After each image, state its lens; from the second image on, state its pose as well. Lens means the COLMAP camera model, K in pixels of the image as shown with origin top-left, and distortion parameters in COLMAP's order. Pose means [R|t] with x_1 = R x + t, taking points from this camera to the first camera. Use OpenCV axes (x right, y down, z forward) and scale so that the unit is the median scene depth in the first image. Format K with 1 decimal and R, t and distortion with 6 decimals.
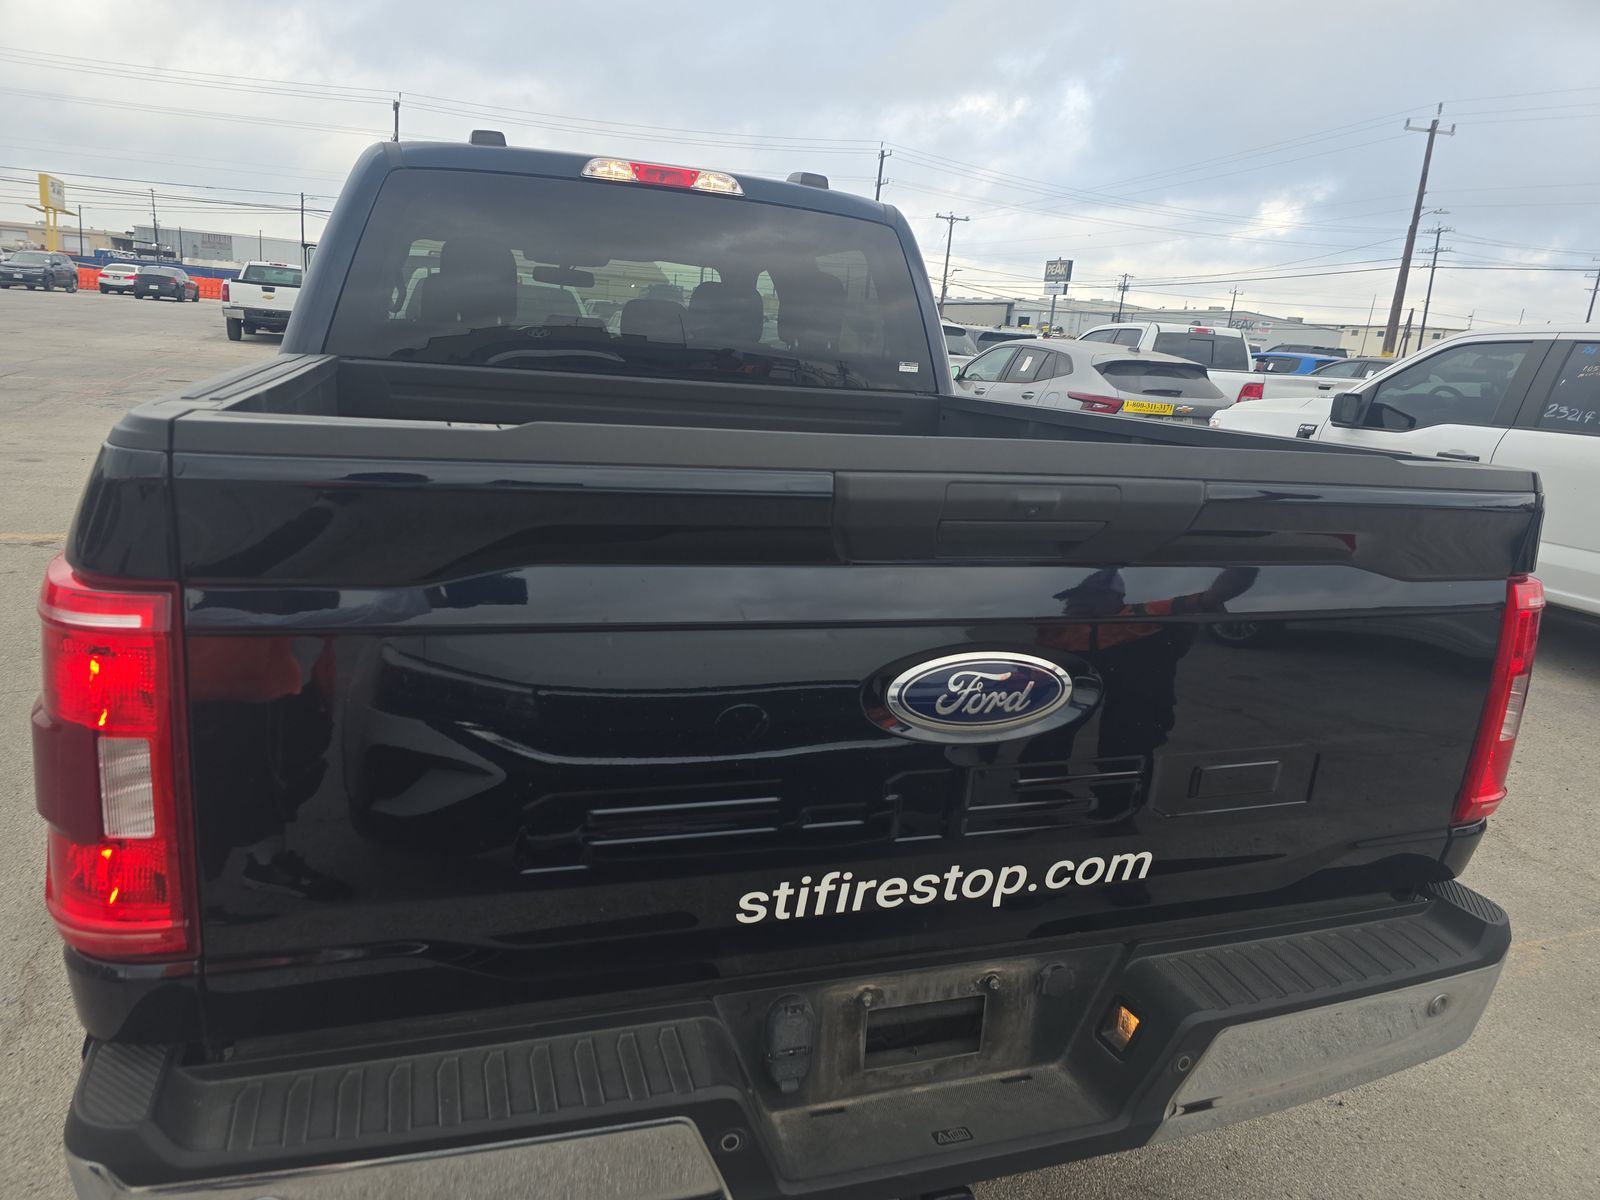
lens RADIAL K [[1086.0, 0, 800.1], [0, 1086.0, 562.9], [0, 0, 1]] dist [0.067254, -0.059376]
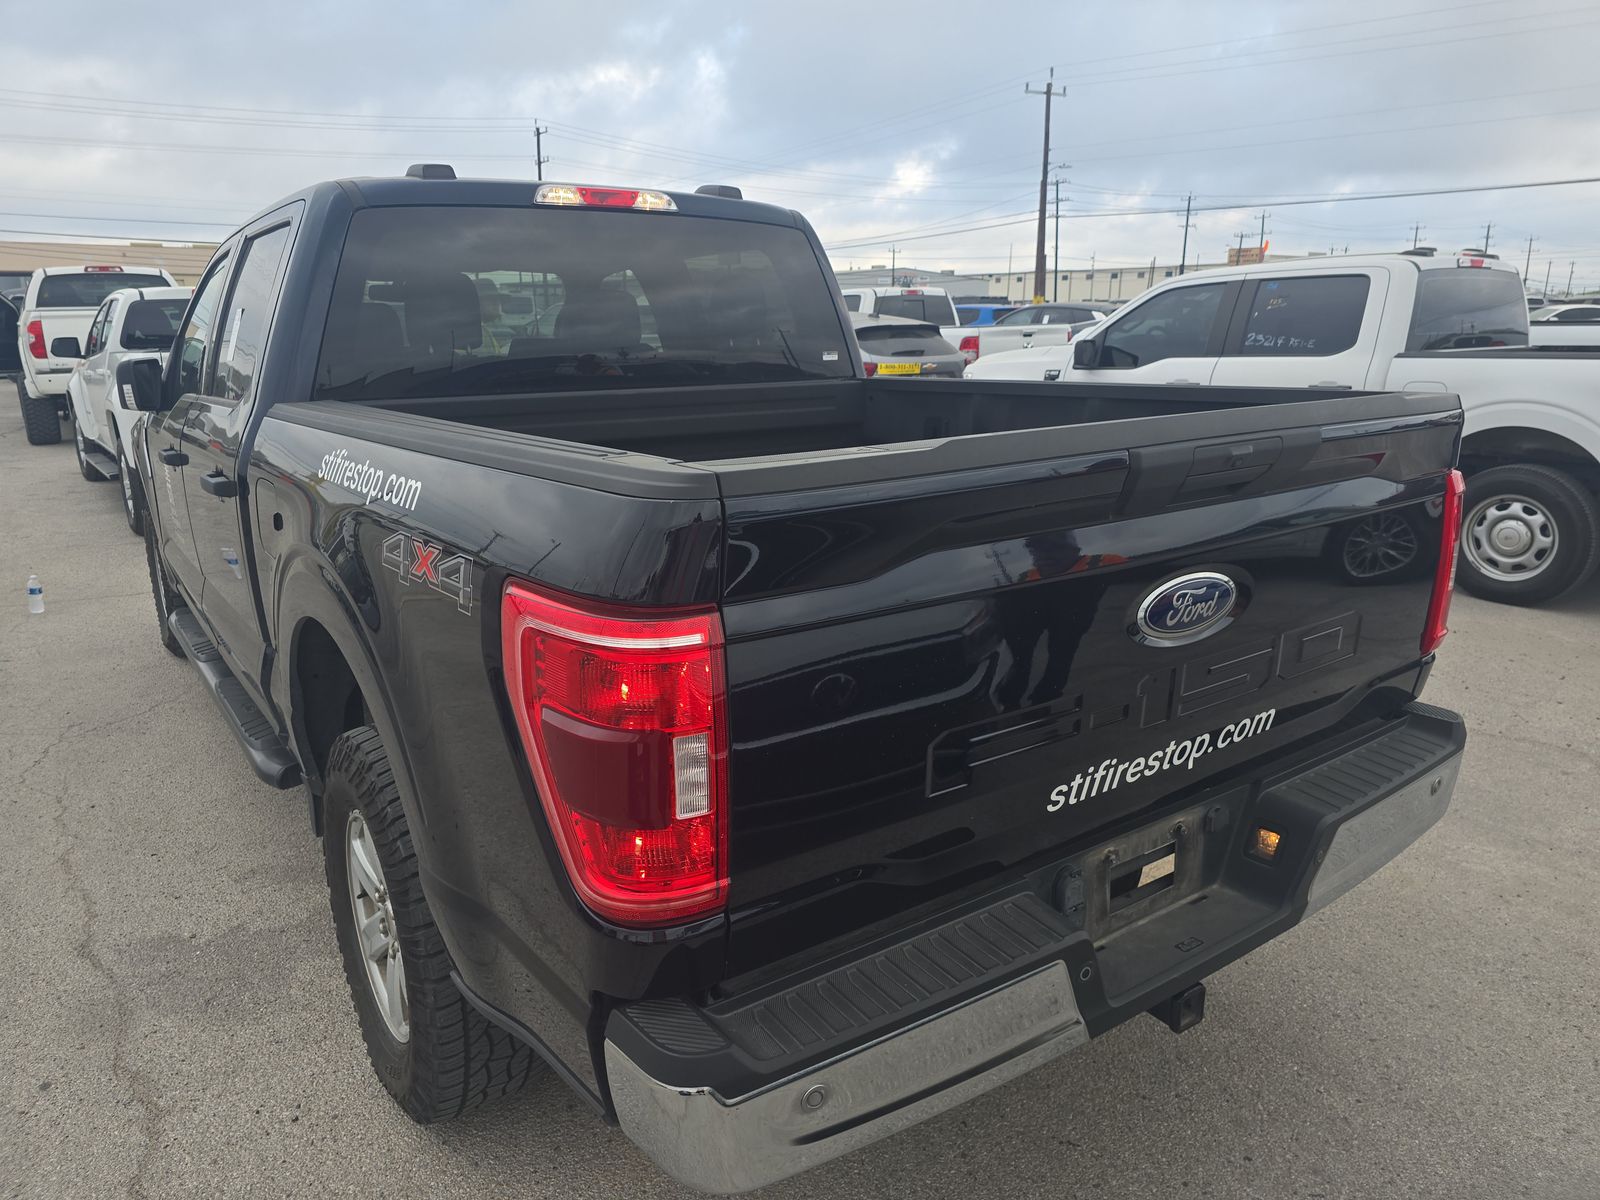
lens RADIAL K [[1086.0, 0, 800.1], [0, 1086.0, 562.9], [0, 0, 1]] dist [0.067254, -0.059376]
pose [[0.956435, -0.143554, 0.254214, -0.520860], [0.138191, 0.989640, 0.038932, -0.040886], [-0.257169, -0.002106, 0.966364, -0.132709]]
